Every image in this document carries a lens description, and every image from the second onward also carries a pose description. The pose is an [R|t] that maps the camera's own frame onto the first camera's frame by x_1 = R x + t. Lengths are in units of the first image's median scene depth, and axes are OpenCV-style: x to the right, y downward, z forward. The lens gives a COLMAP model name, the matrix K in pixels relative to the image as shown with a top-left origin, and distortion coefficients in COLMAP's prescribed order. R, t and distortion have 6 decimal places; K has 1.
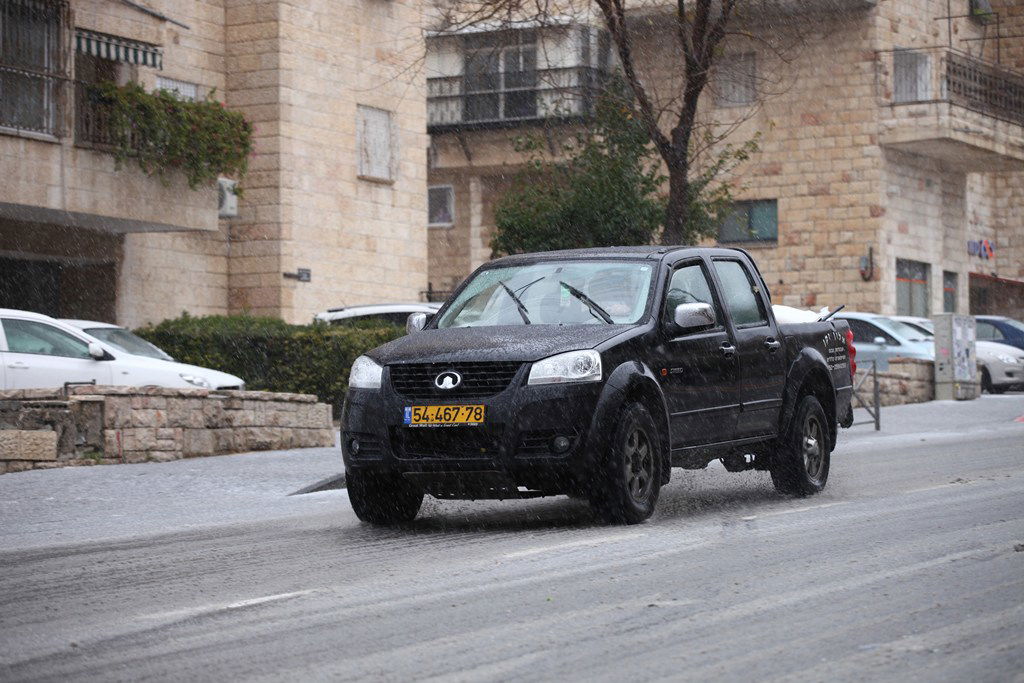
lens RADIAL K [[2971.5, 0, 512.3], [0, 2971.5, 345.2], [0, 0, 1]] dist [0.123746, 0.000000]
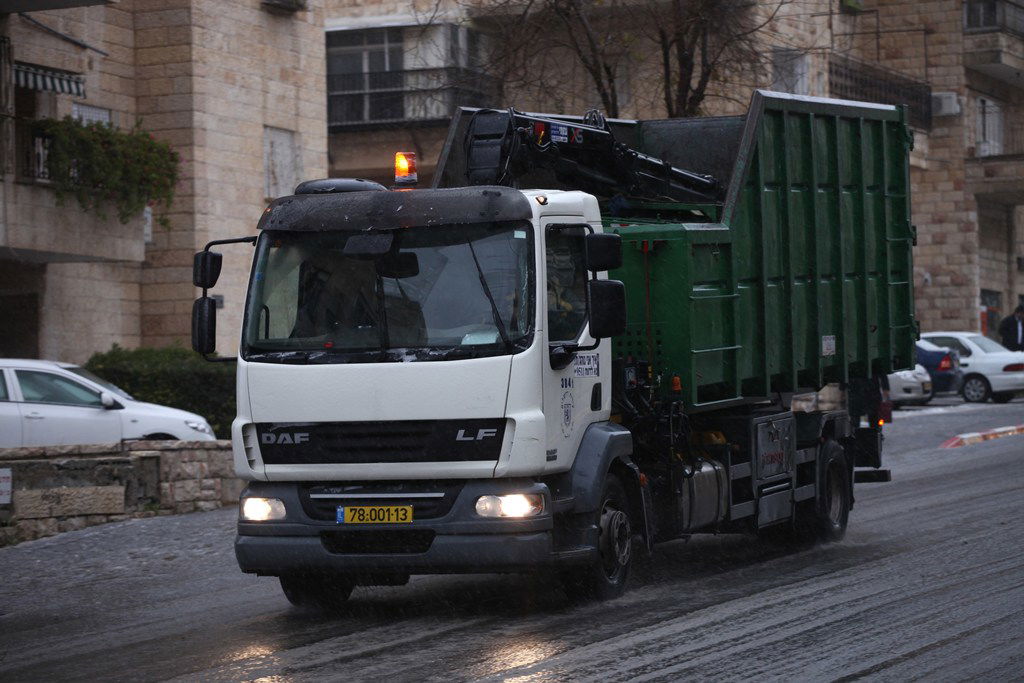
lens RADIAL K [[3343.3, 0, 514.7], [0, 3343.3, 337.3], [0, 0, 1]] dist [0.421907, 0.000000]
pose [[0.997163, -0.005793, 0.075050, -0.057287], [0.005514, 0.999977, 0.003933, -0.016030], [-0.075071, -0.003508, 0.997172, -0.123222]]
